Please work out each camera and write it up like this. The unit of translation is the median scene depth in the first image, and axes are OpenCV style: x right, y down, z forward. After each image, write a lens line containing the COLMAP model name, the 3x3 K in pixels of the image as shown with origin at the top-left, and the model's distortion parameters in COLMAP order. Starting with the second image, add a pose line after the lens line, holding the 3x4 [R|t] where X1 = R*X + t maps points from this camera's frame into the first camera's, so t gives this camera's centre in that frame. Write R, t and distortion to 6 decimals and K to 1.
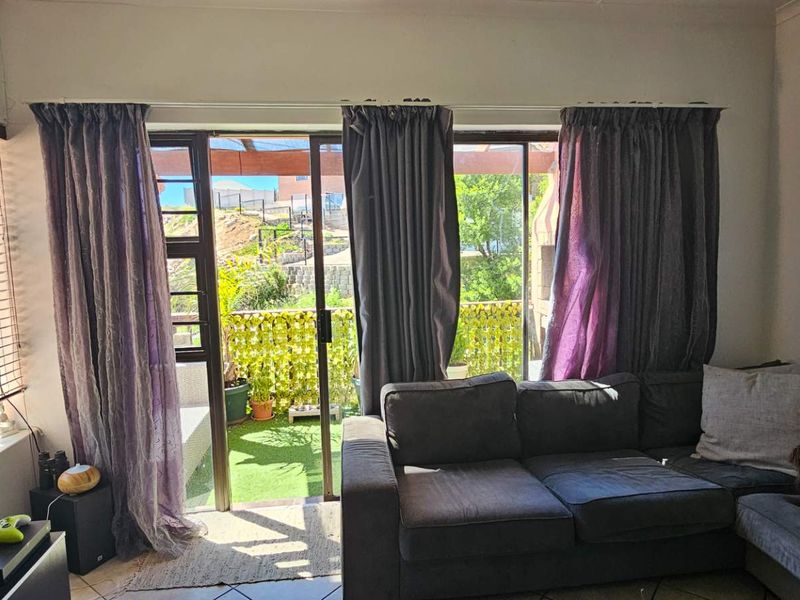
lens RADIAL K [[531.4, 0, 399.1], [0, 531.4, 301.9], [0, 0, 1]] dist [-0.003824, 0.000507]
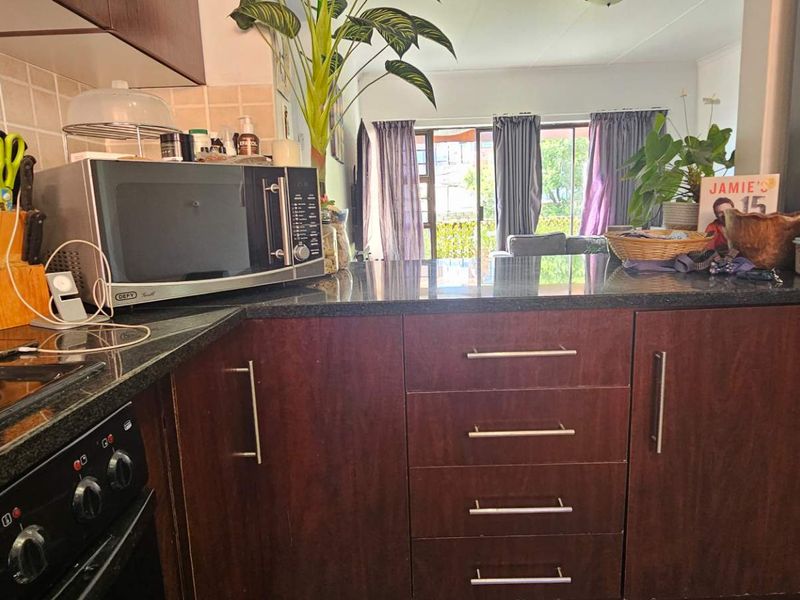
lens RADIAL K [[531.4, 0, 401.3], [0, 531.4, 298.8], [0, 0, 1]] dist [-0.003824, 0.000507]
pose [[0.991369, 0.011816, -0.130570, -0.185681], [-0.000909, 0.996526, 0.083282, 0.235048], [0.131101, -0.082444, 0.987935, -1.406058]]
